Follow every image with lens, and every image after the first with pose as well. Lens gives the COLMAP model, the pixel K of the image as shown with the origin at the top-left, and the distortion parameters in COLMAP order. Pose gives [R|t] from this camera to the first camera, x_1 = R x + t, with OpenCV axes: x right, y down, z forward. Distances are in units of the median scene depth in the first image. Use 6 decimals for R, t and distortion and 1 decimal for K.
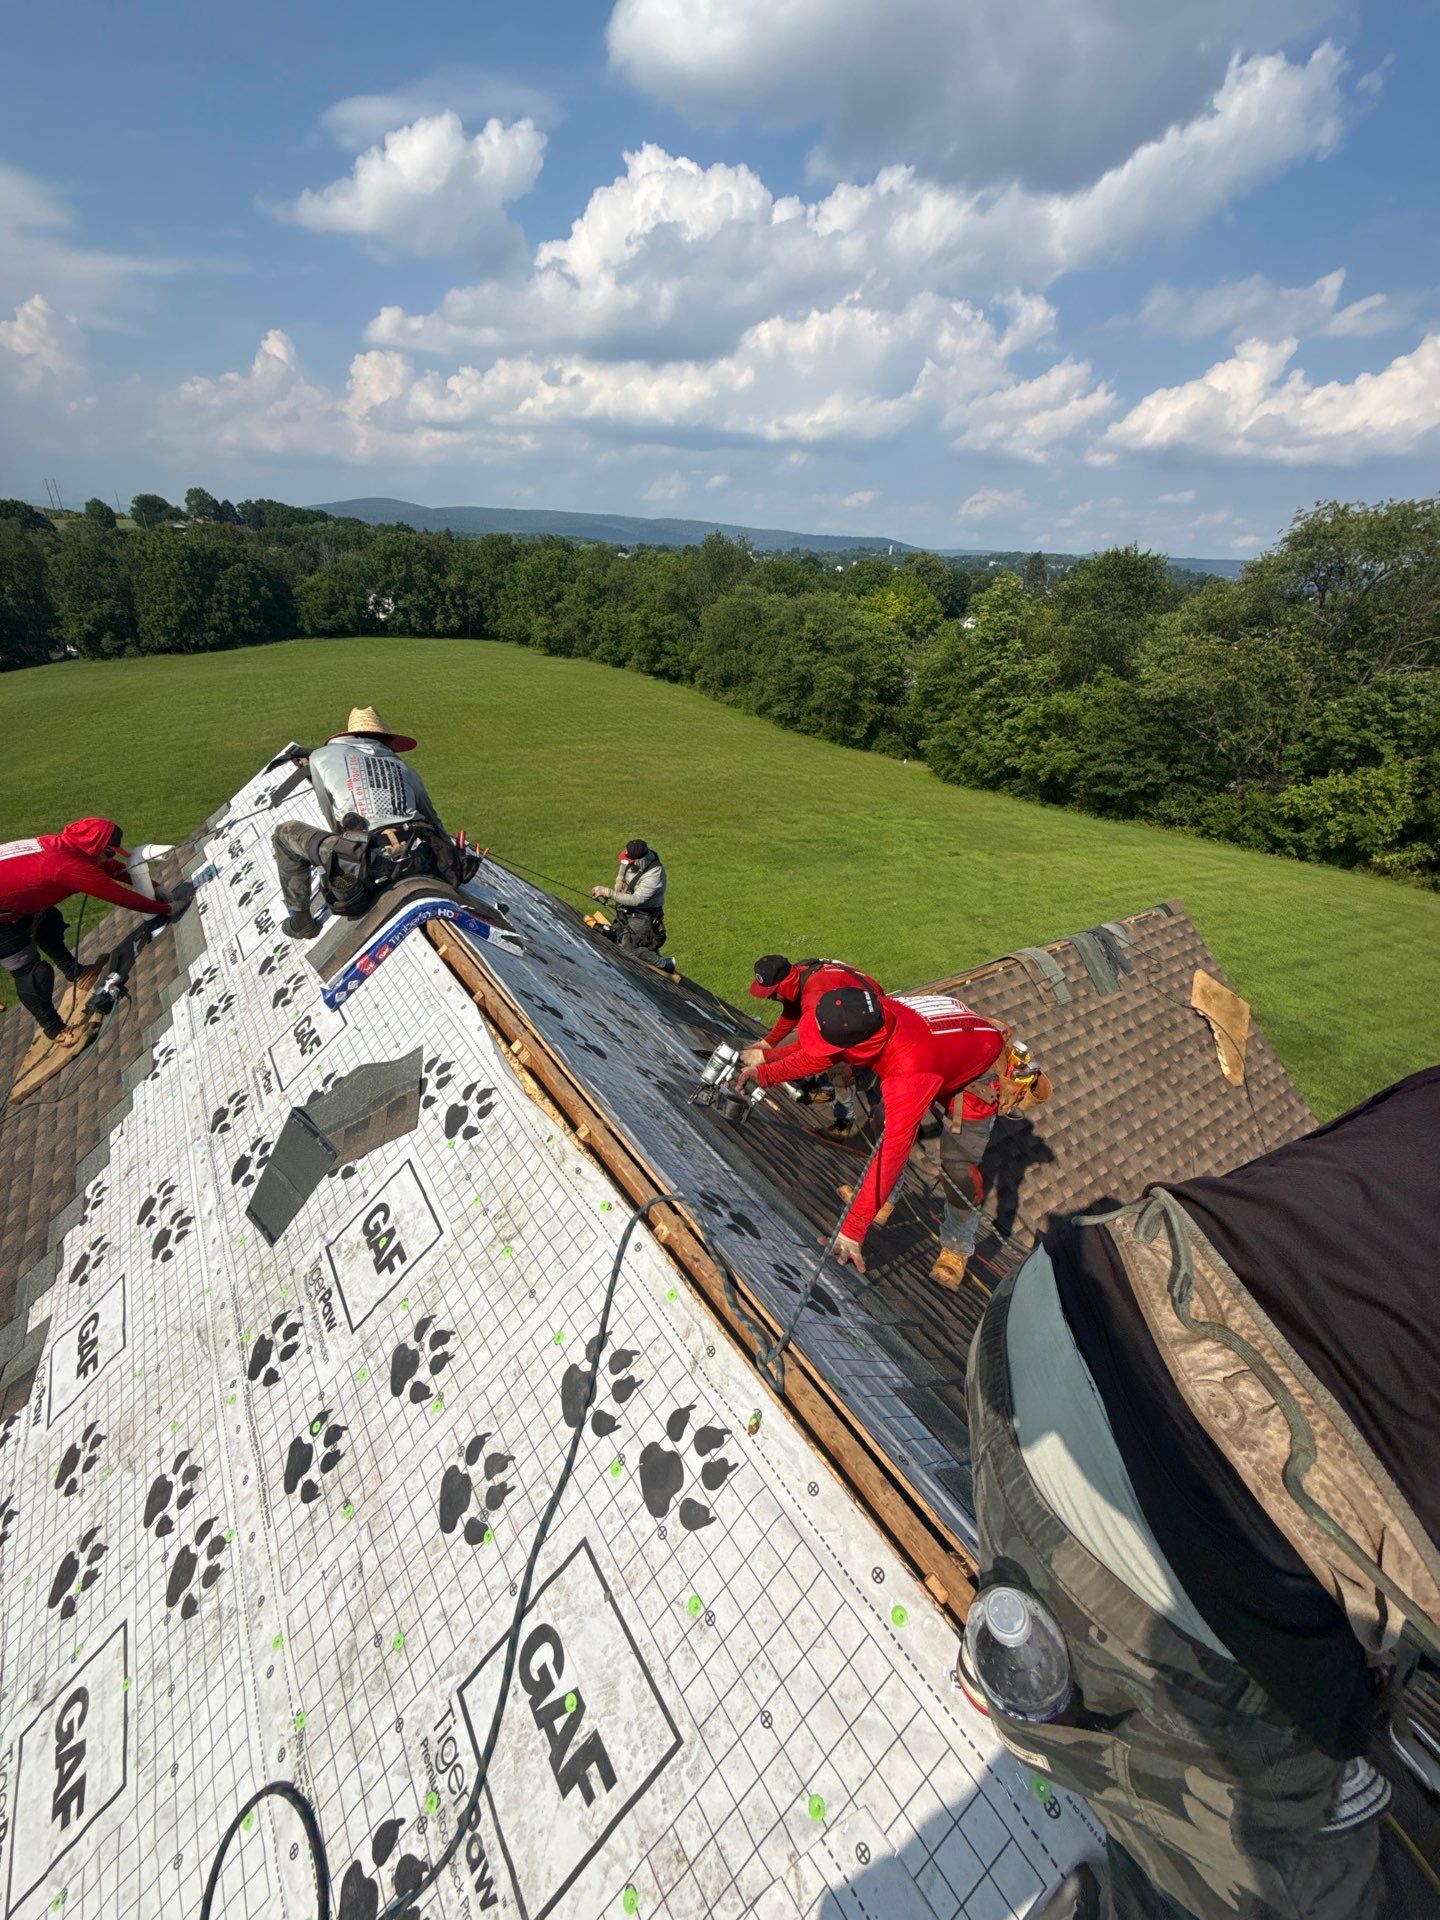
lens RADIAL K [[768.3, 0, 718.6], [0, 768.3, 961.9], [0, 0, 1]] dist [-0.000678, 0.000584]
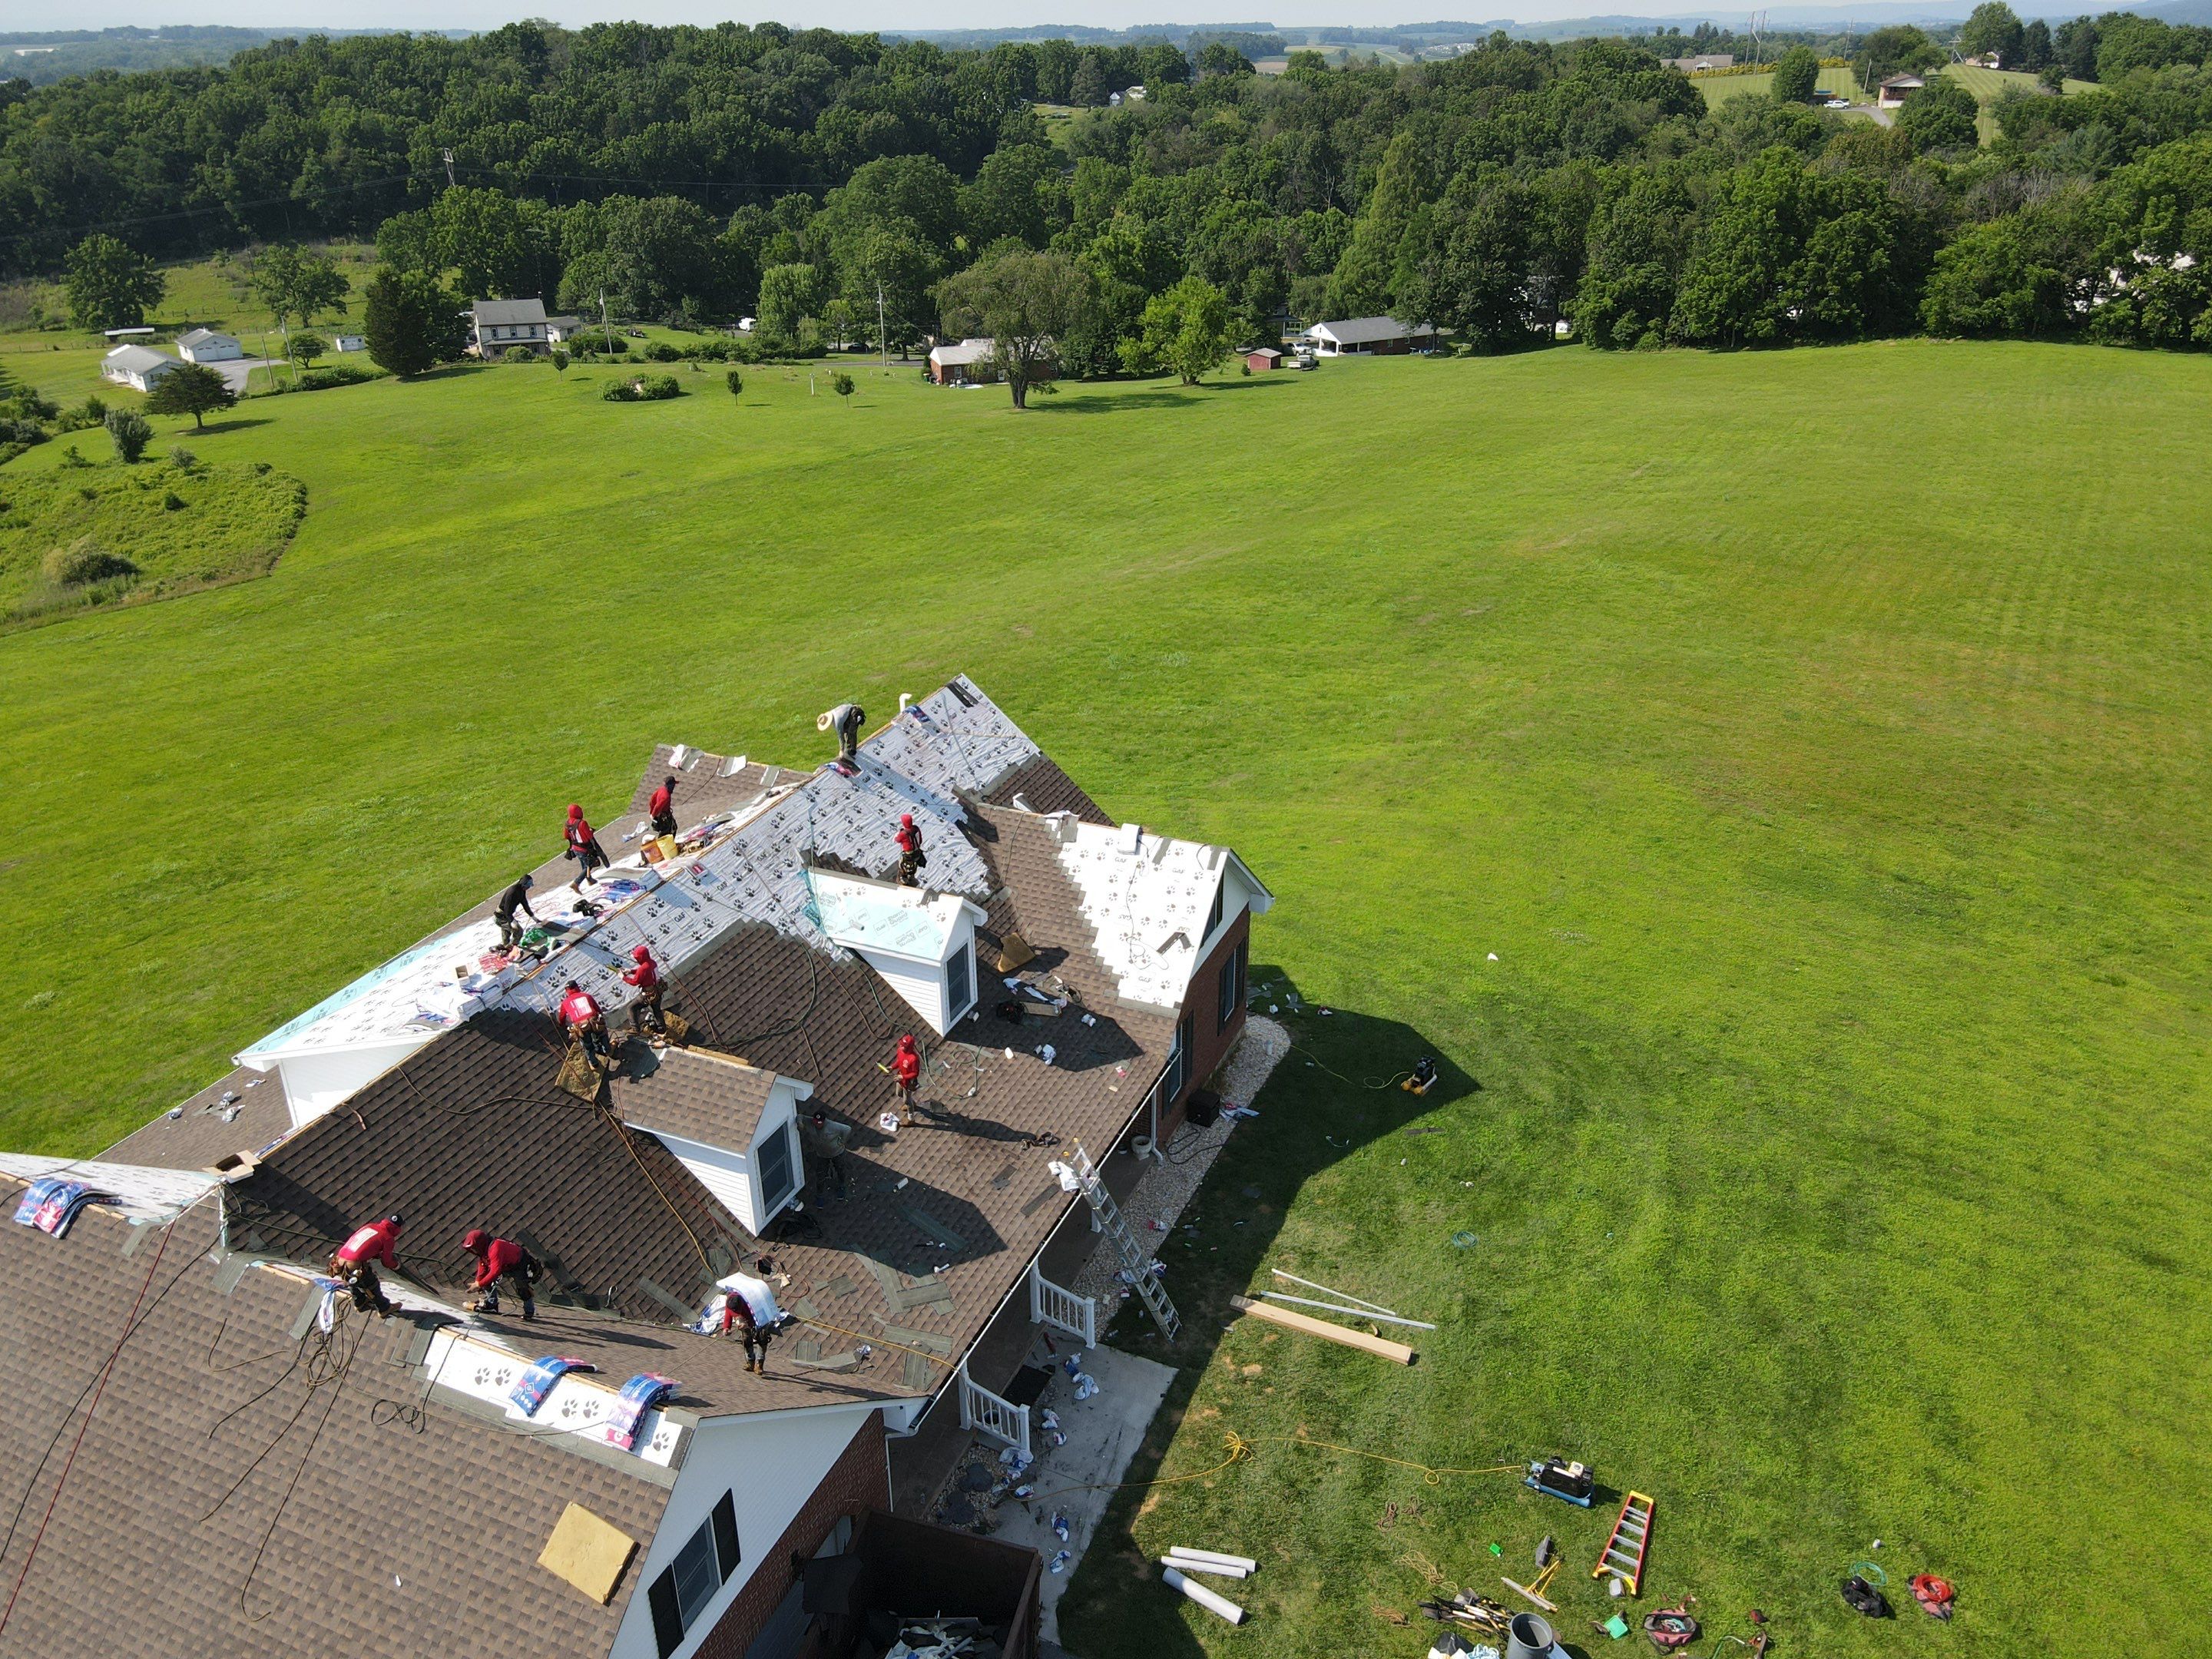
lens RADIAL K [[1633.0, 0, 1103.8], [0, 1633.0, 830.1], [0, 0, 1]] dist [-0.003784, 0.024576]
pose [[0.532193, 0.317407, -0.784871, 0.801700], [-0.364863, 0.922540, 0.125680, -0.108082], [0.763967, 0.219484, 0.606779, -0.383023]]
